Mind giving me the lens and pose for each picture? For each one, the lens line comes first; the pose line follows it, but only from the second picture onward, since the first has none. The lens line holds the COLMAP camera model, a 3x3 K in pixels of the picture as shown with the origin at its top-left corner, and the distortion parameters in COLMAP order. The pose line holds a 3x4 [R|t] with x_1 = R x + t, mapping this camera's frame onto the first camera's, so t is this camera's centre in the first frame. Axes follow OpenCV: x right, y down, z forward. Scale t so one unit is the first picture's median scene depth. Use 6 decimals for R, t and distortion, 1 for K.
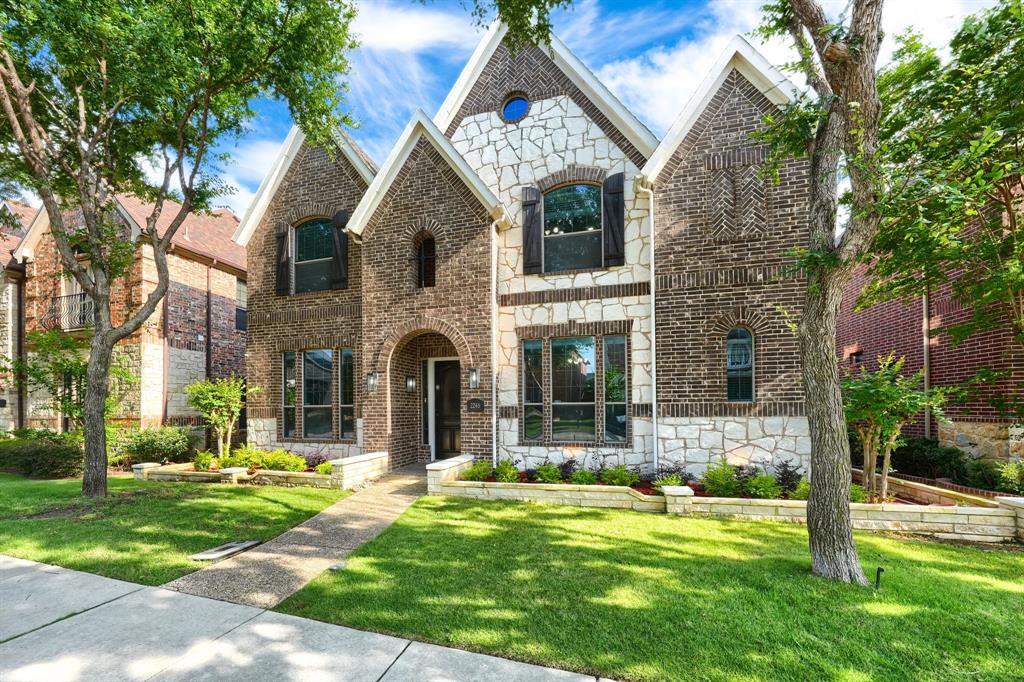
lens RADIAL K [[424.9, 0, 512.1], [0, 424.9, 296.1], [0, 0, 1]] dist [-0.011371, 0.000256]
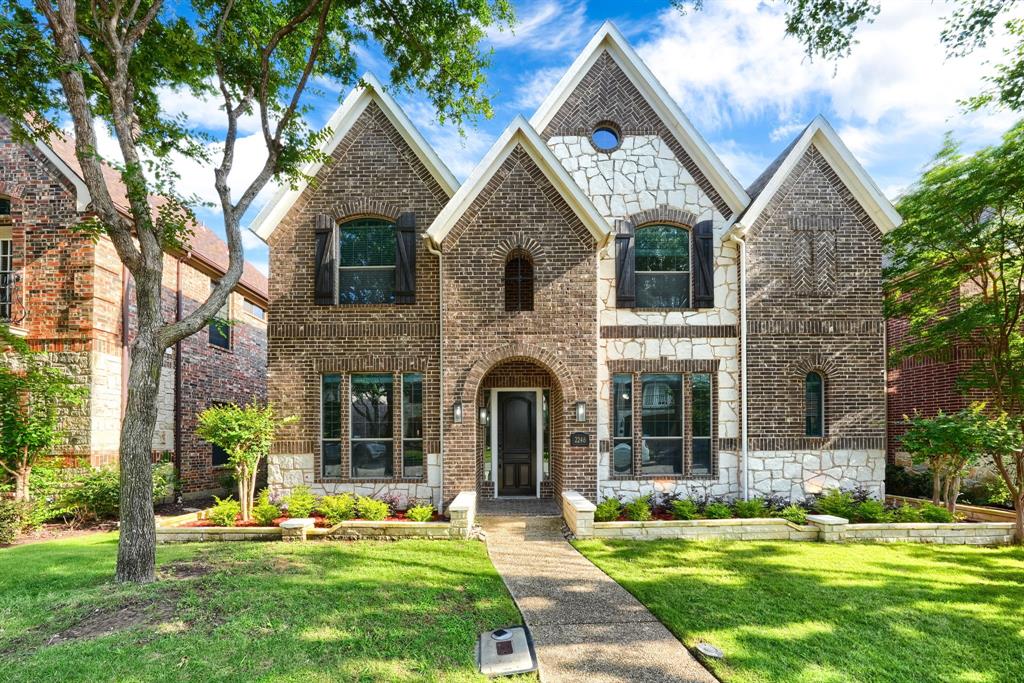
lens RADIAL K [[386.8, 0, 513.0], [0, 386.8, 346.6], [0, 0, 1]] dist [-0.017708, 0.004223]
pose [[0.956753, 0.070308, 0.282276, -0.463280], [-0.077250, 0.996920, 0.013525, 0.047480], [-0.280456, -0.034745, 0.959238, 0.210031]]
